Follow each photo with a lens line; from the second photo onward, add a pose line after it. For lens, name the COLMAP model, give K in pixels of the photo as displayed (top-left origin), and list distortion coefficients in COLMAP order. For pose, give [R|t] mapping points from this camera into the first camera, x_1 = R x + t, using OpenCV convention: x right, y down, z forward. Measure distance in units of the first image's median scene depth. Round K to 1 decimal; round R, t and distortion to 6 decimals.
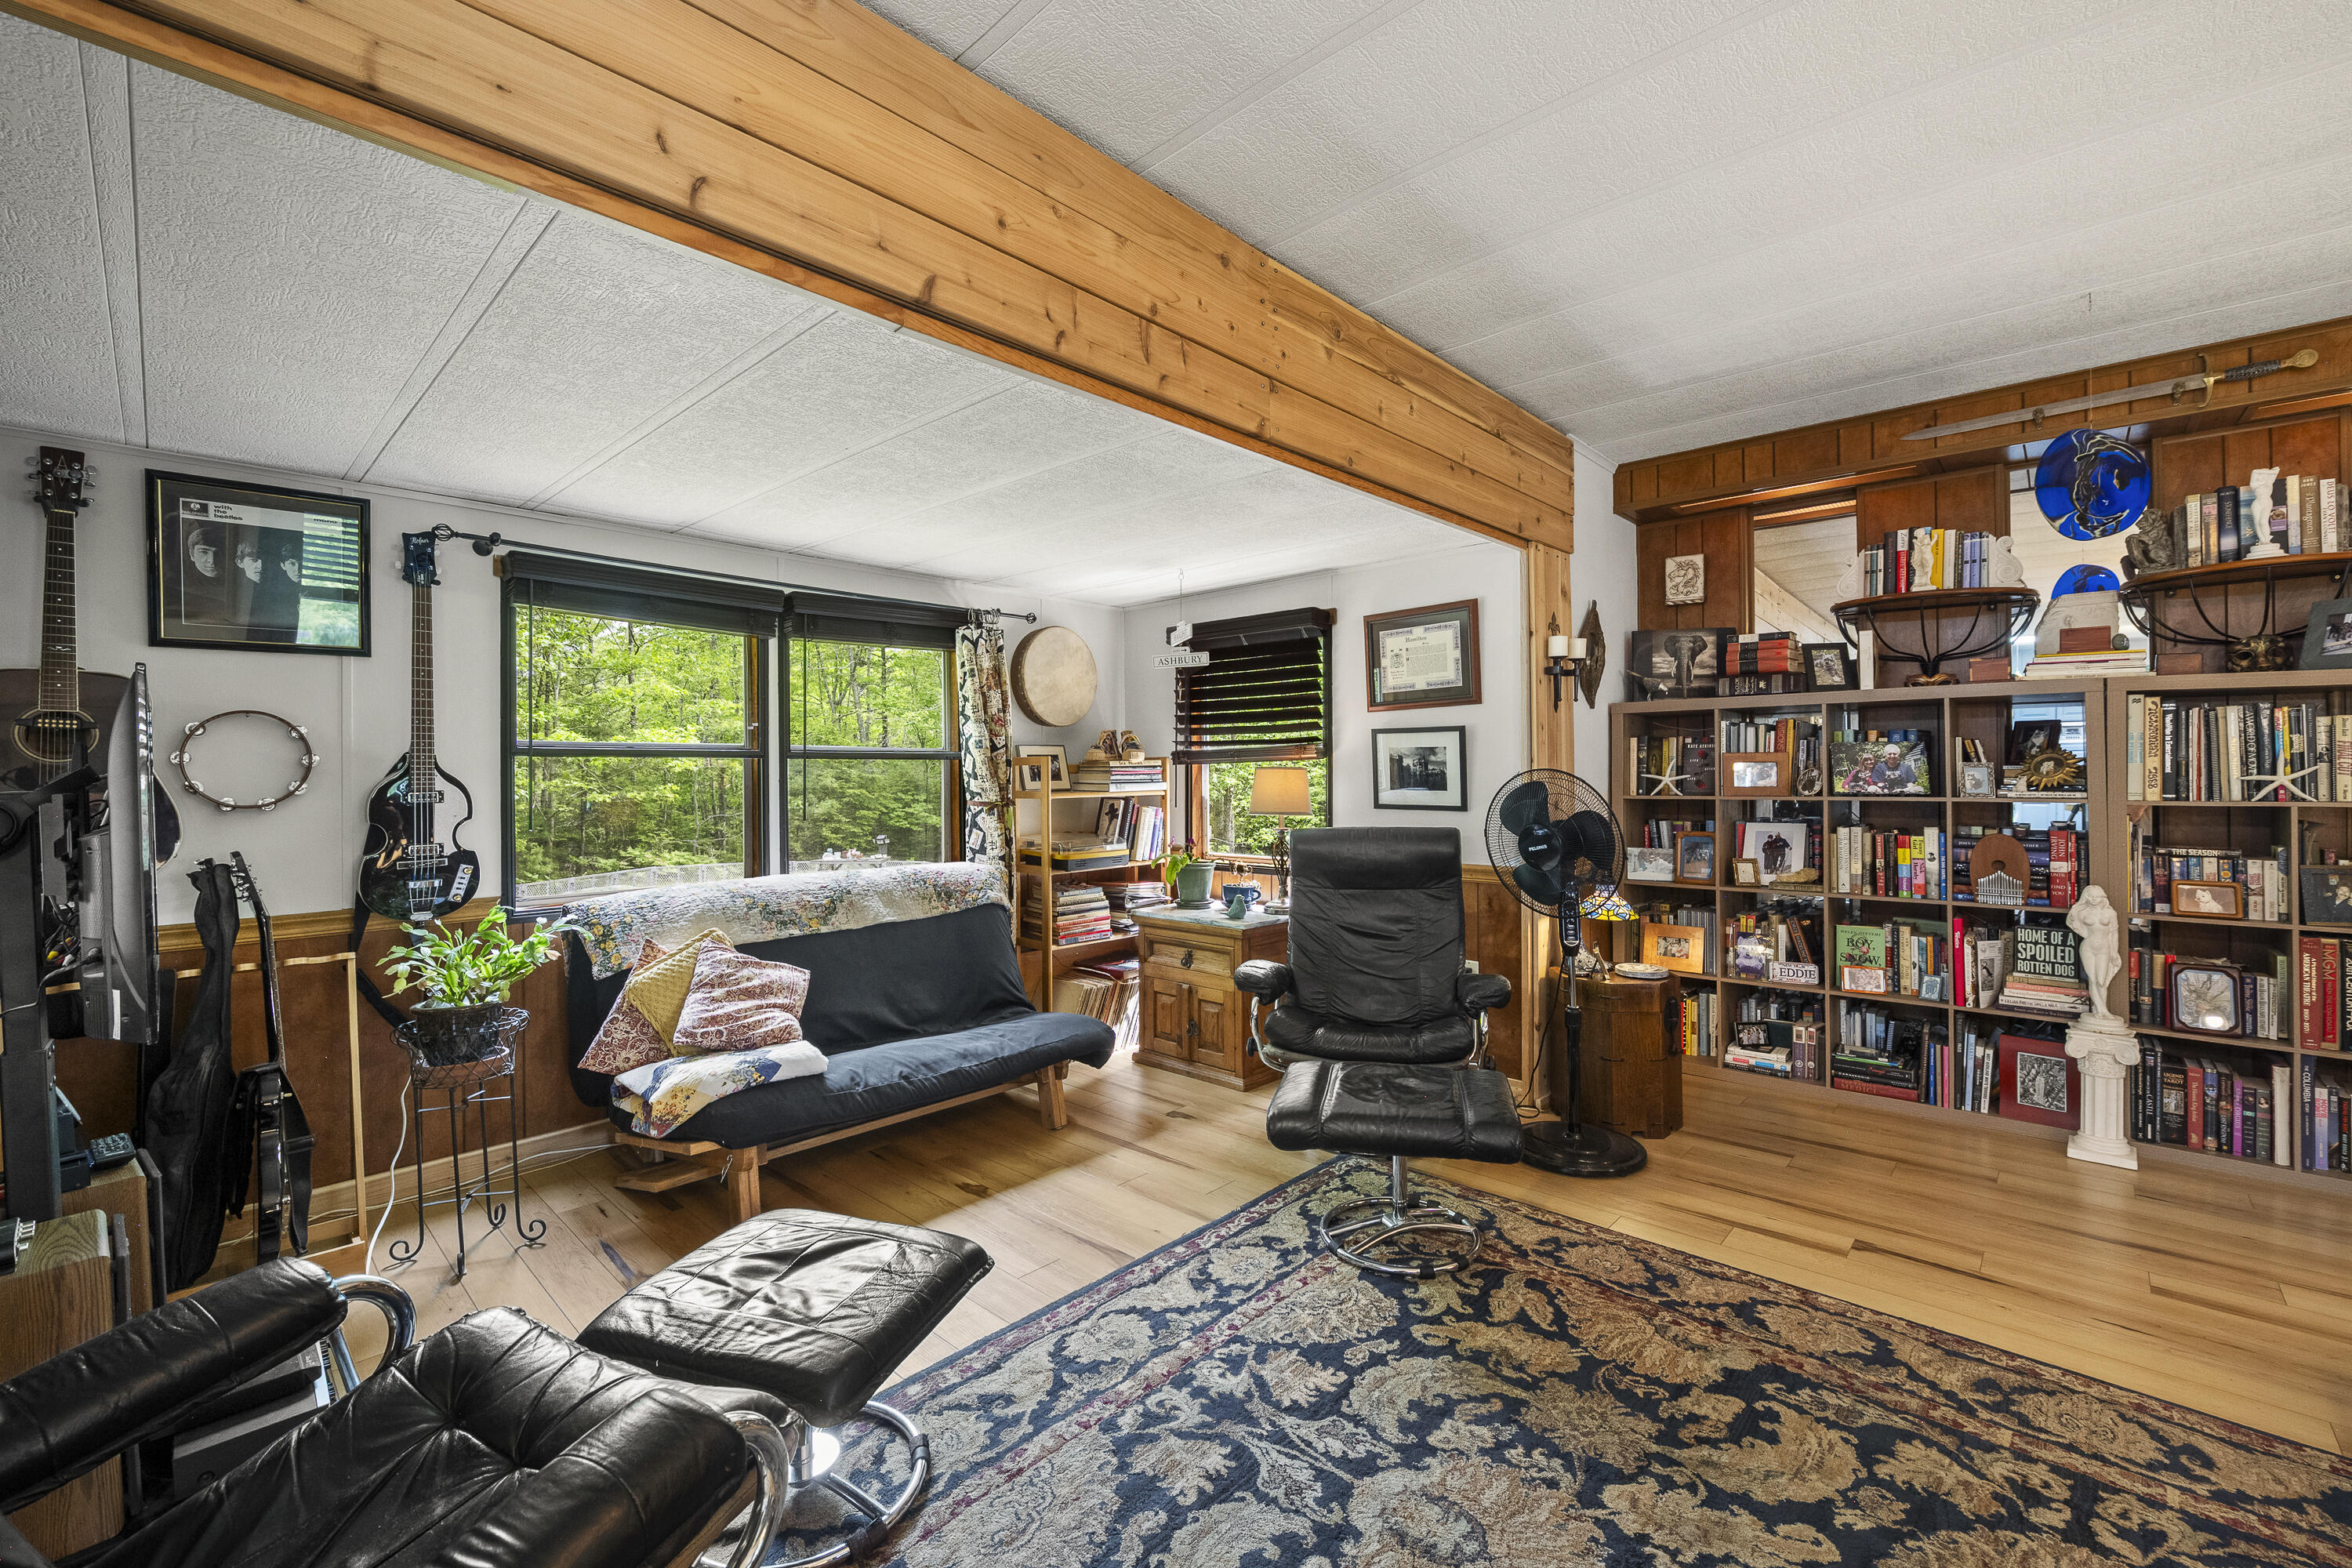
lens RADIAL K [[960.7, 0, 1175.8], [0, 960.7, 775.2], [0, 0, 1]] dist [-0.014270, -0.000424]
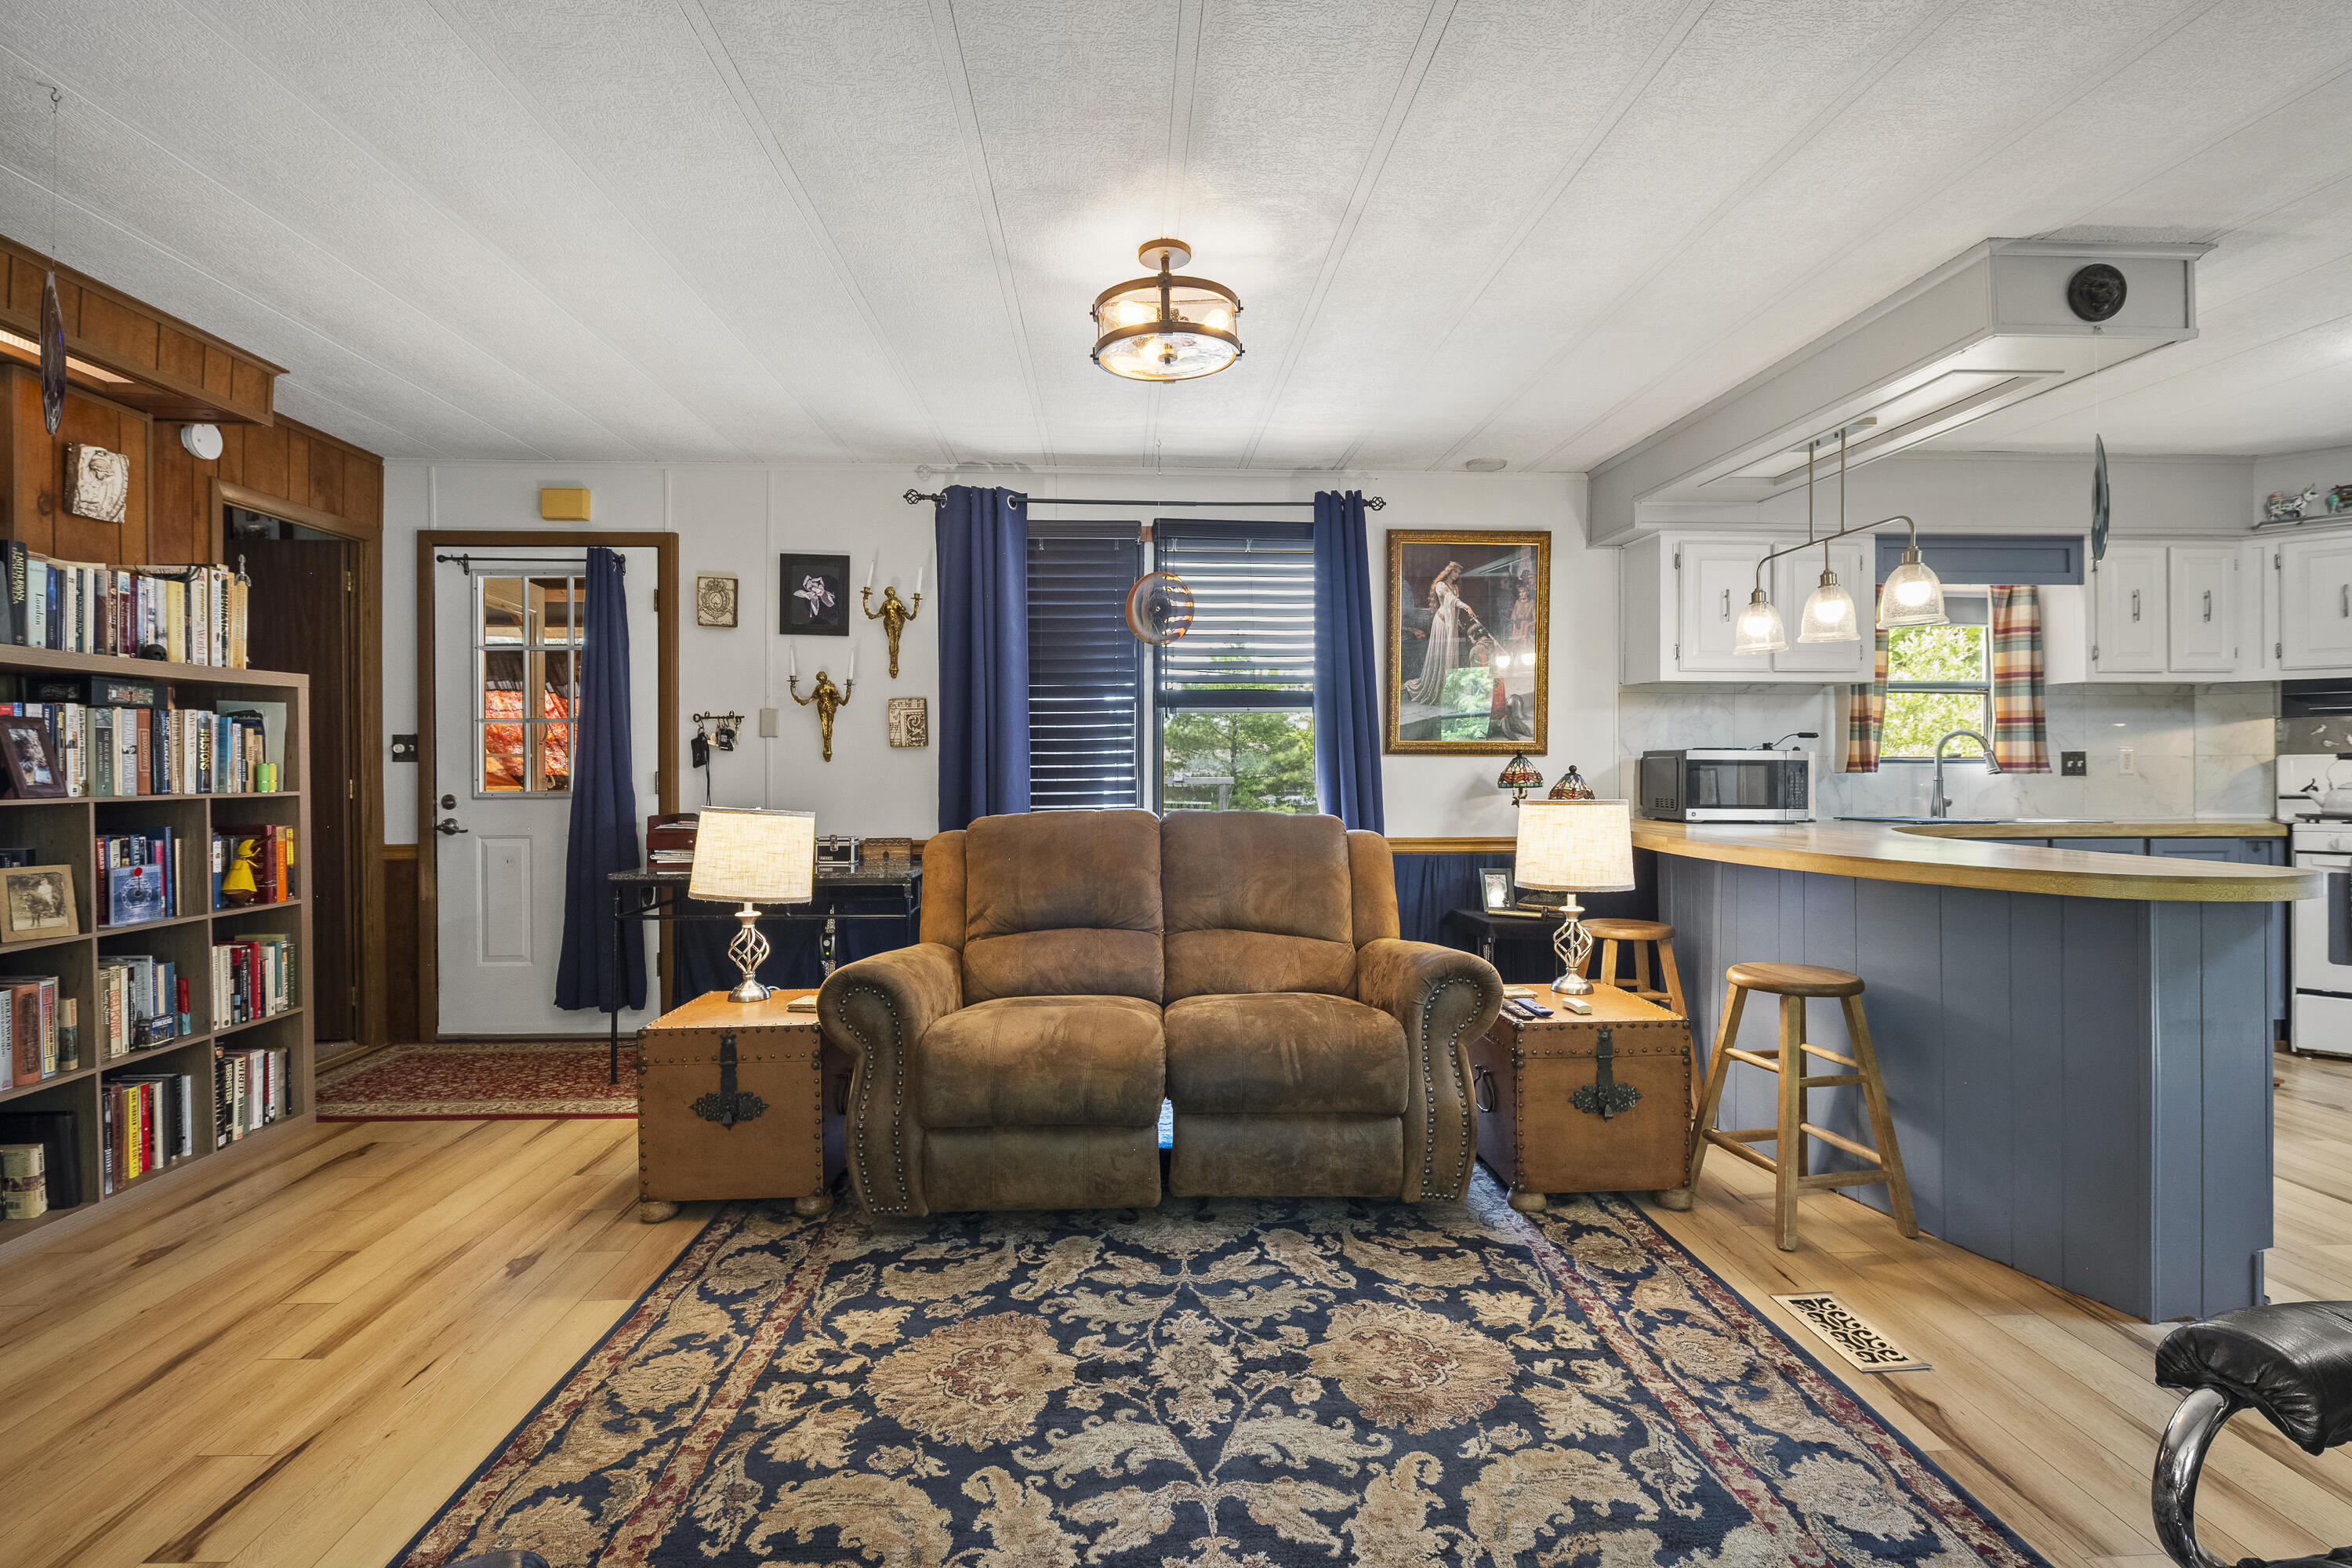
lens RADIAL K [[1069.8, 0, 1177.6], [0, 1069.8, 768.1], [0, 0, 1]] dist [-0.009498, -0.002617]
pose [[-0.722935, 0.005834, 0.690892, -0.281586], [0.013629, 0.999890, 0.005818, 0.015872], [-0.690782, 0.013623, -0.722935, 1.585939]]
